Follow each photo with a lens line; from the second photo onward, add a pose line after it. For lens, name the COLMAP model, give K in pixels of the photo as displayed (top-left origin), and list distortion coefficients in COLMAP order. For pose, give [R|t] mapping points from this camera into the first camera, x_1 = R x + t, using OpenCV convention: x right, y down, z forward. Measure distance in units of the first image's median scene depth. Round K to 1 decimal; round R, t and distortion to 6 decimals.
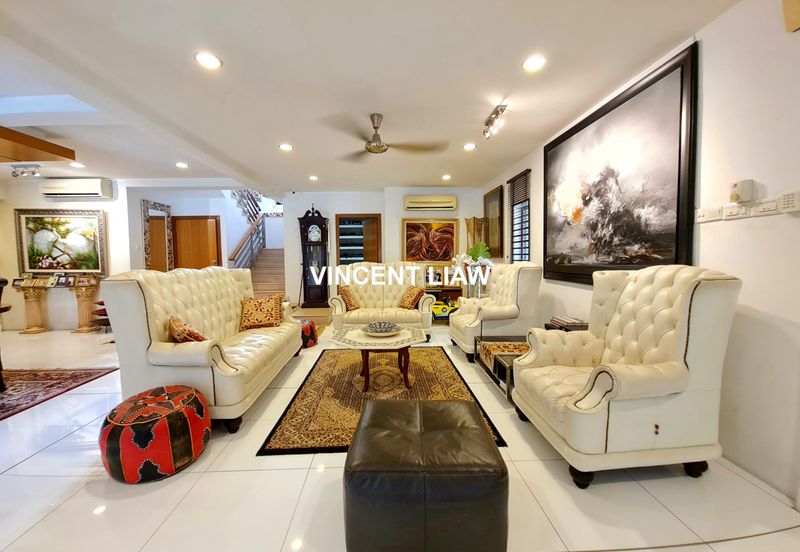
lens RADIAL K [[326.2, 0, 397.2], [0, 326.2, 275.5], [0, 0, 1]] dist [-0.002244, 0.000566]
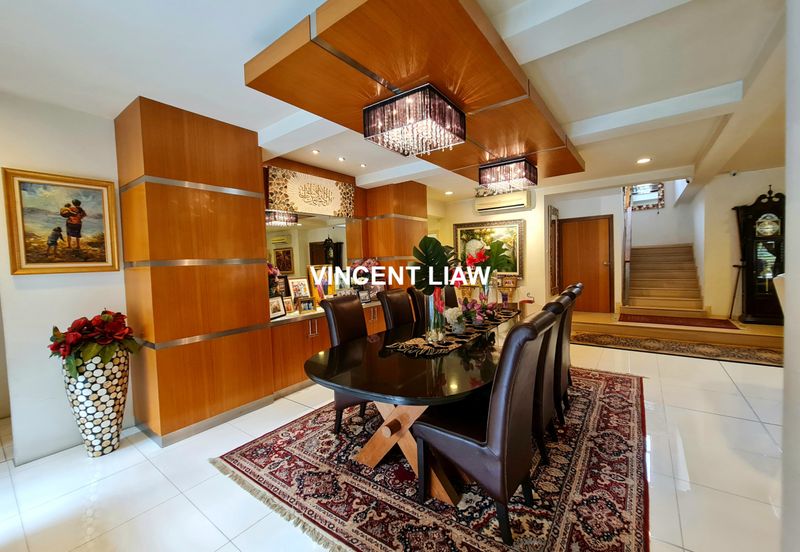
lens RADIAL K [[326.2, 0, 399.6], [0, 326.2, 275.4], [0, 0, 1]] dist [-0.002244, 0.000566]
pose [[0.780108, 0.012751, -0.625515, -0.533612], [-0.012712, 0.999909, 0.004528, -0.007308], [0.625516, 0.004419, 0.780199, -0.130594]]
